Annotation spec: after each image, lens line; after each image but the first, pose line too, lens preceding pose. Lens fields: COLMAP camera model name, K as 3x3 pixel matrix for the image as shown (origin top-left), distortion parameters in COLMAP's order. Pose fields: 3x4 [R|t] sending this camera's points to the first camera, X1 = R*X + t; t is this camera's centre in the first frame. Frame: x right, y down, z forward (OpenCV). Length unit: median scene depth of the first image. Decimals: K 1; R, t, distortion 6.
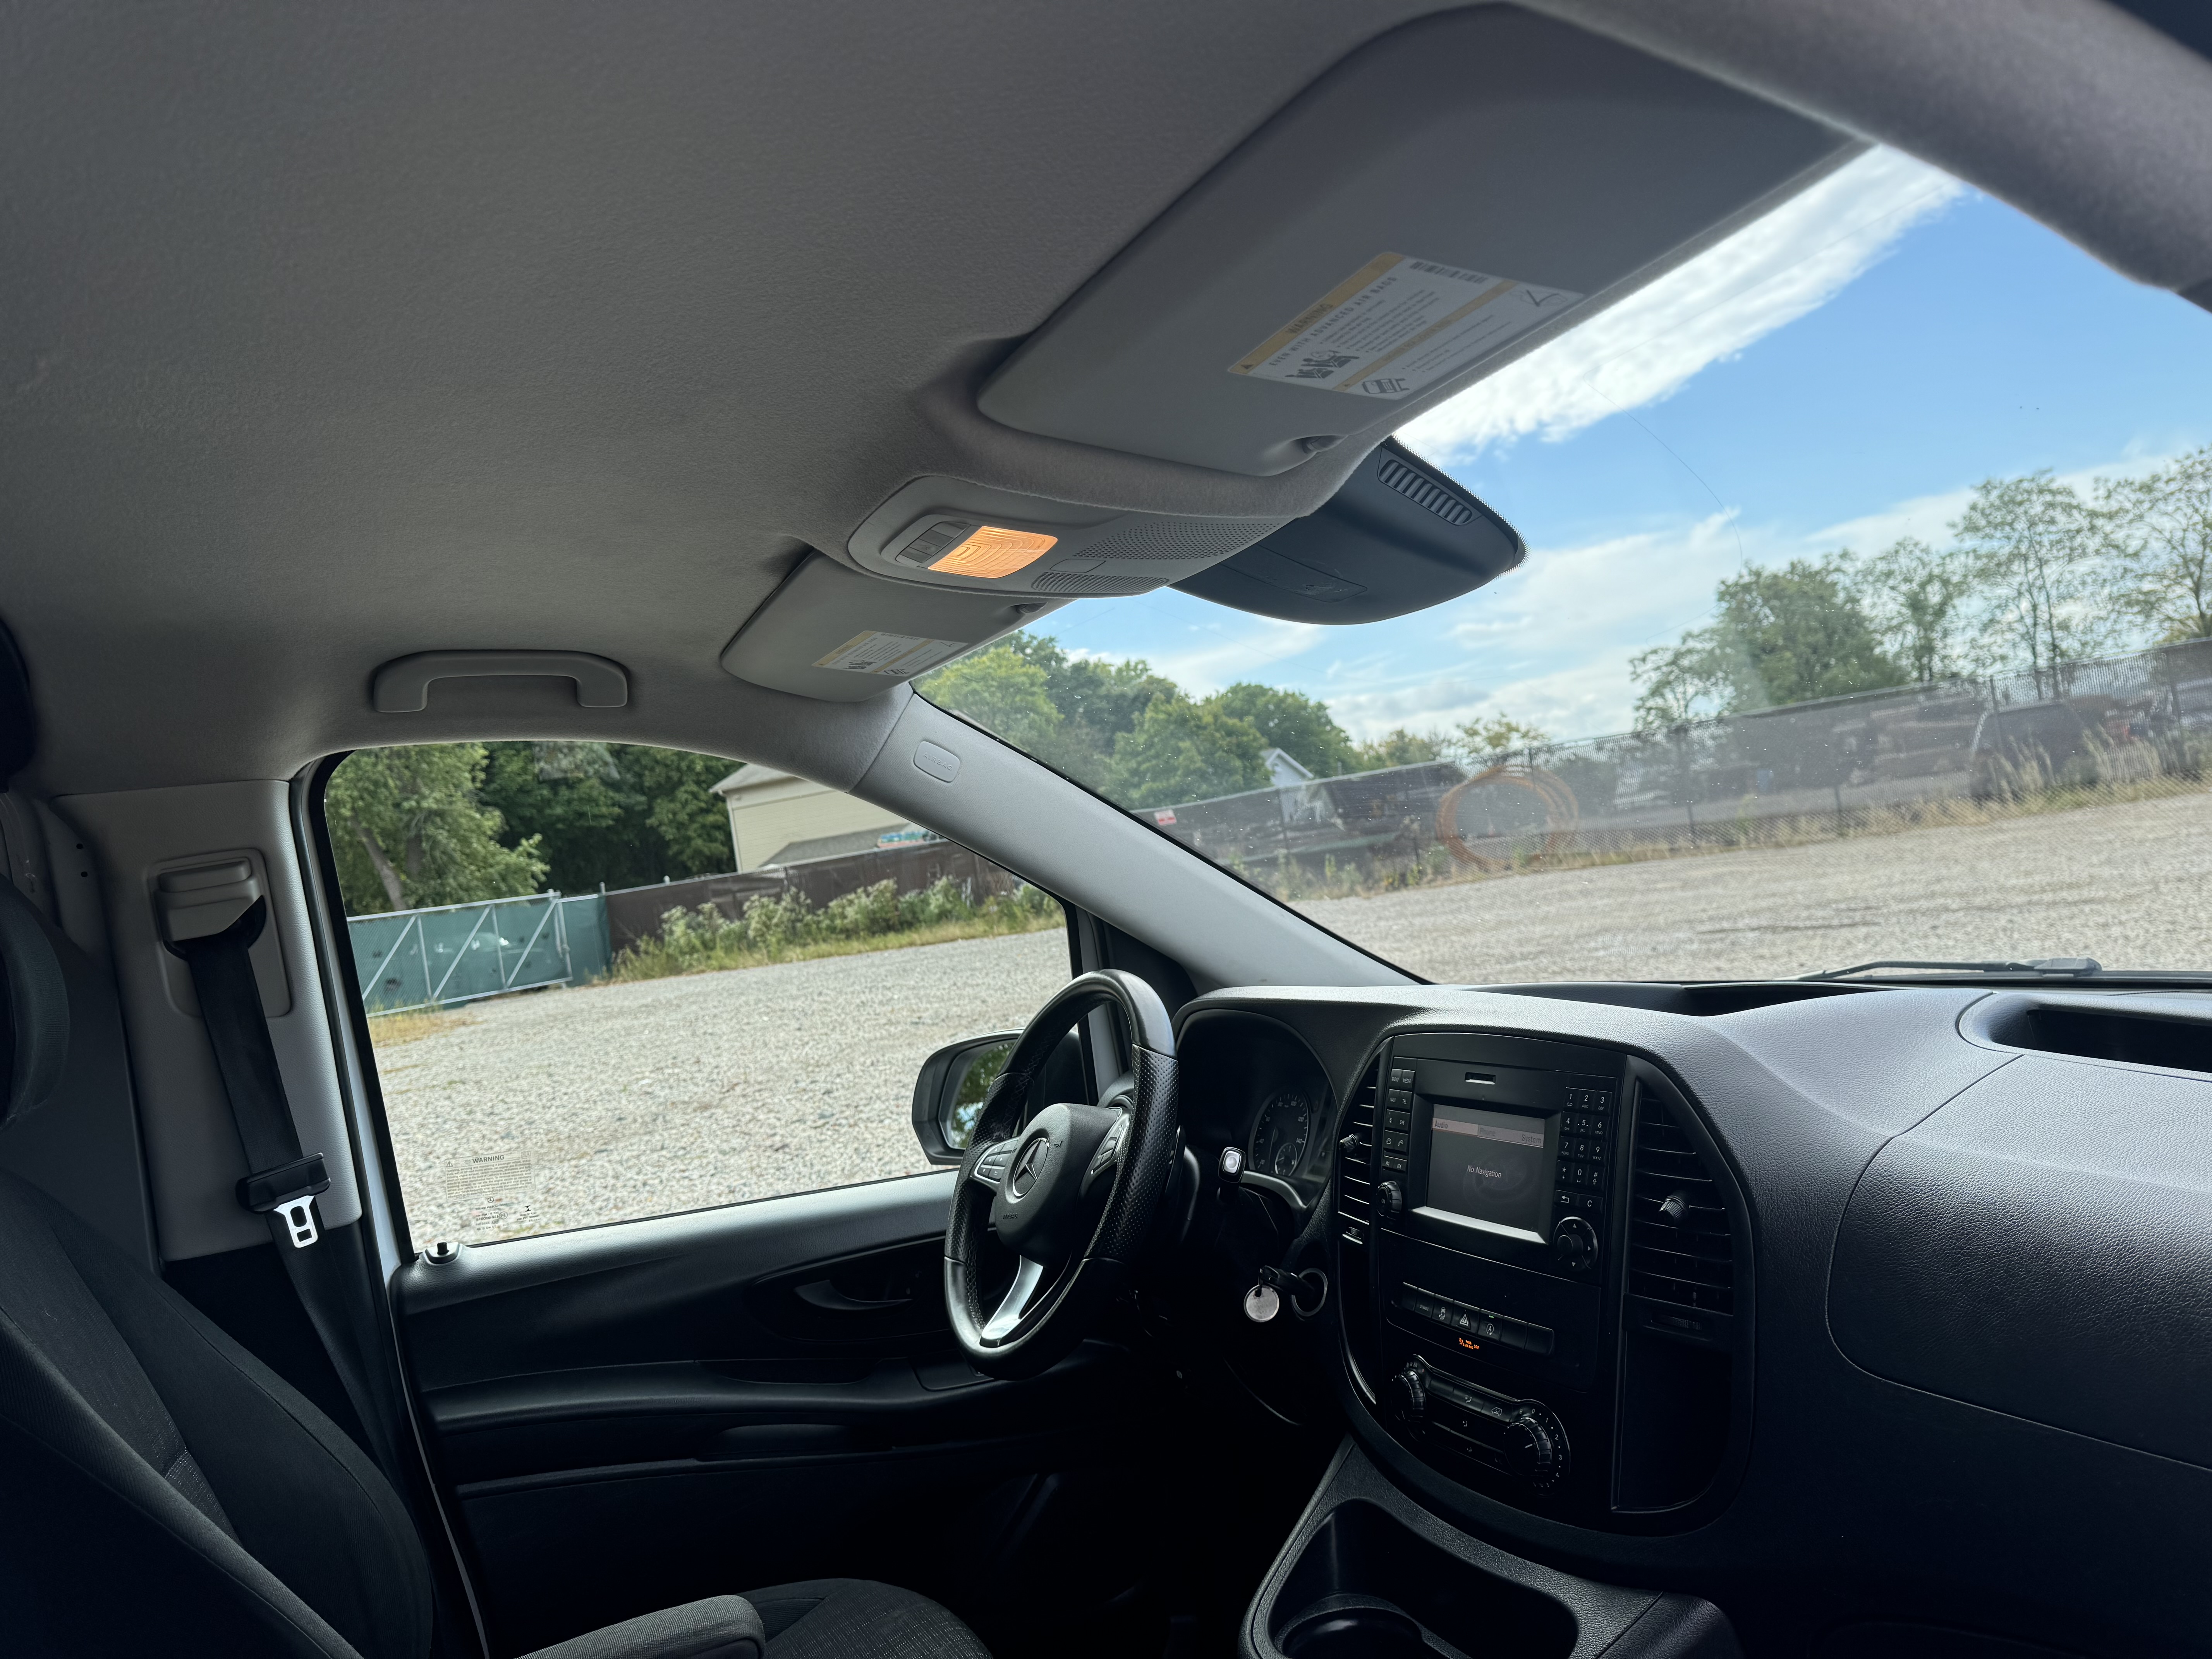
lens RADIAL K [[1575.8, 0, 1095.6], [0, 1575.8, 843.3], [0, 0, 1]] dist [0.024189, -0.016423]
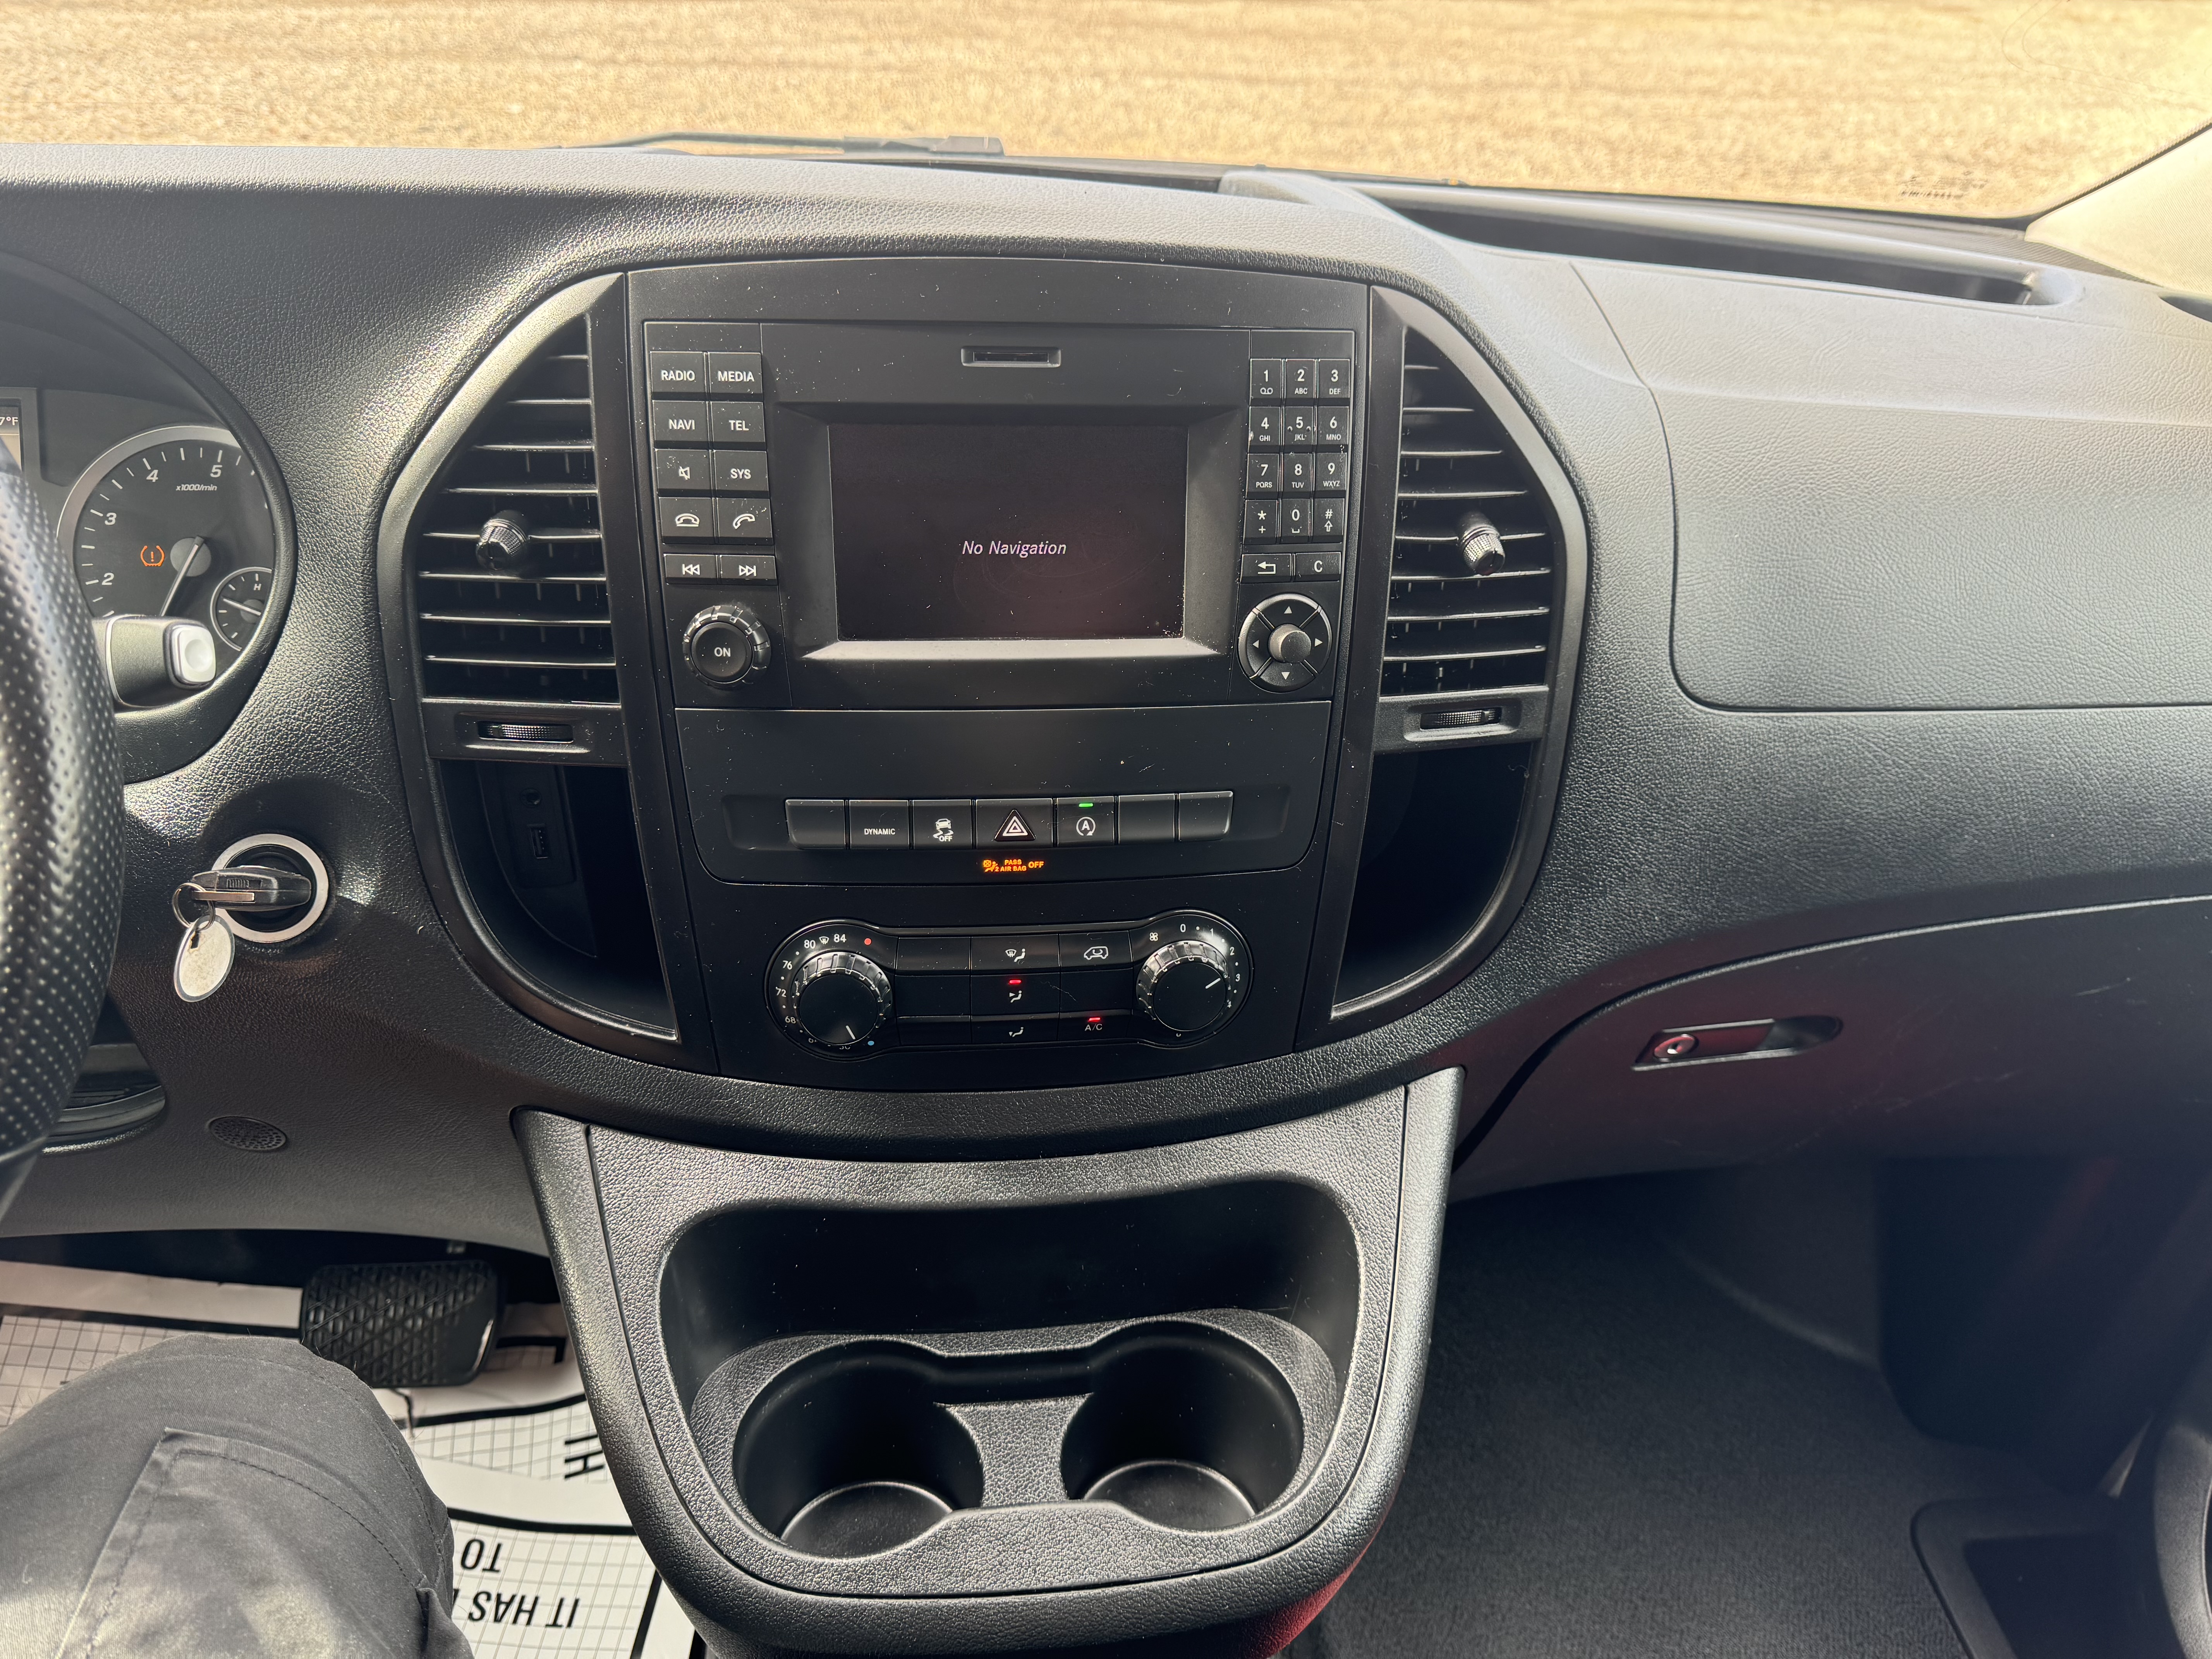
lens RADIAL K [[1589.5, 0, 1106.0], [0, 1589.5, 829.5], [0, 0, 1]] dist [0.010032, -0.003295]
pose [[0.297877, -0.339134, 0.892333, -0.233581], [-0.092749, 0.920063, 0.380634, 0.093454], [-0.950088, -0.196145, 0.242611, 0.826665]]
